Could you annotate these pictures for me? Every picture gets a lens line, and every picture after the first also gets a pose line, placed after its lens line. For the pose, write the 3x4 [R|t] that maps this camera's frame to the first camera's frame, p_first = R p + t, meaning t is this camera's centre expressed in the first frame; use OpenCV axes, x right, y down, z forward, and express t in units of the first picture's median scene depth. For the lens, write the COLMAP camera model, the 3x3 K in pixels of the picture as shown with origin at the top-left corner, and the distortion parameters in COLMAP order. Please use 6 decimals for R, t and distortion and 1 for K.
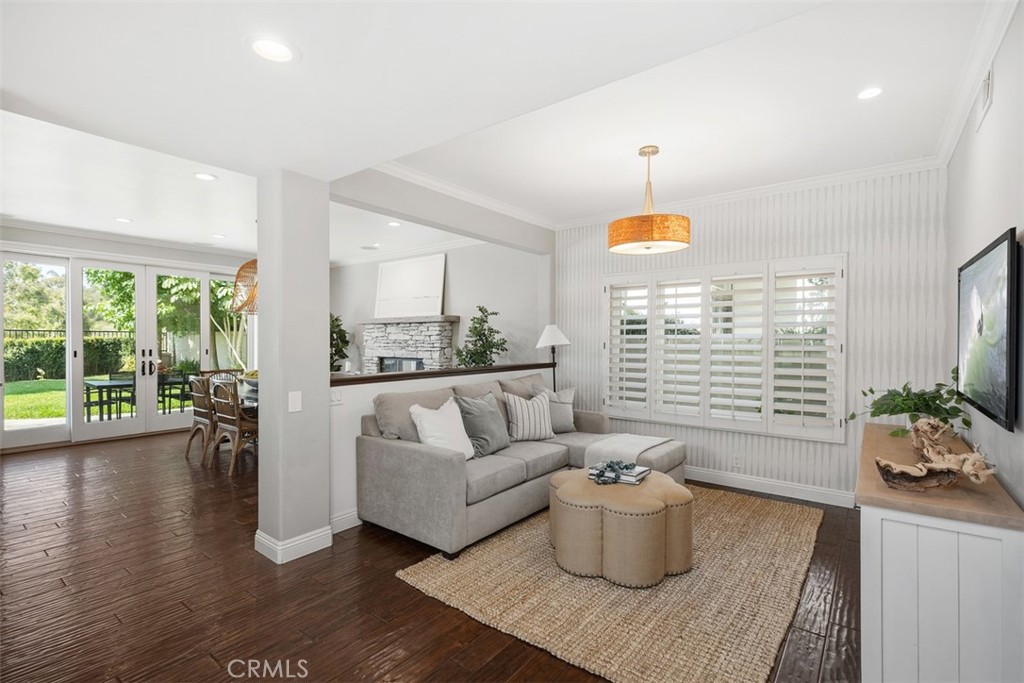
lens RADIAL K [[462.4, 0, 512.9], [0, 462.4, 346.9], [0, 0, 1]] dist [0.001562, 0.000719]
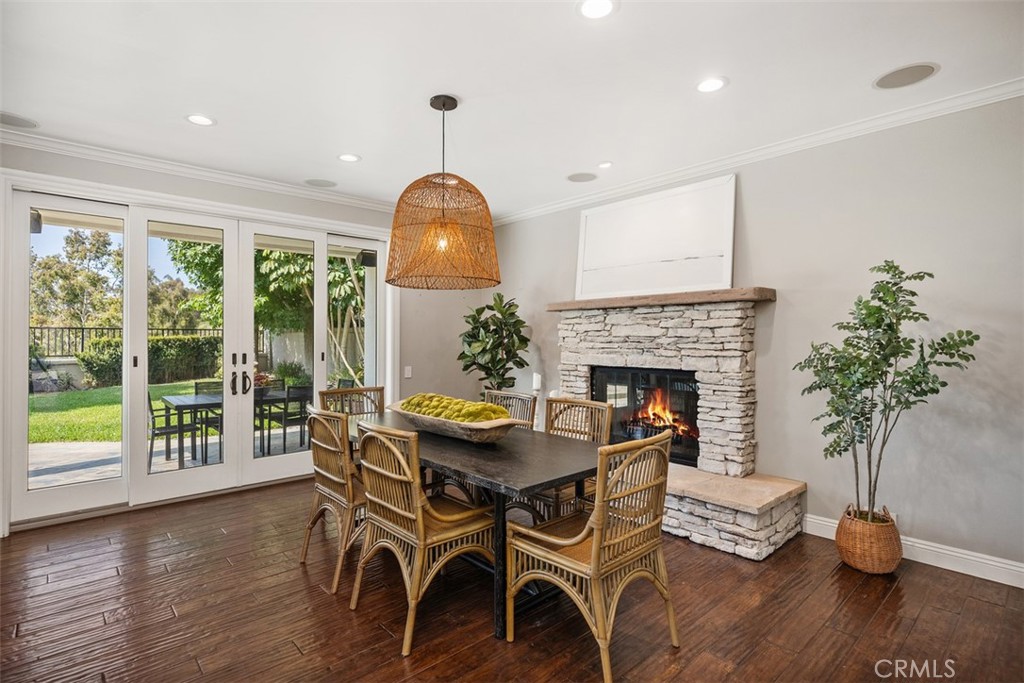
lens RADIAL K [[503.2, 0, 512.7], [0, 503.2, 338.4], [0, 0, 1]] dist [-0.005178, -0.000379]
pose [[0.983935, -0.003894, -0.178486, -0.261483], [0.001352, 0.999896, -0.014360, -0.003739], [0.178523, 0.013888, 0.983838, 0.340296]]
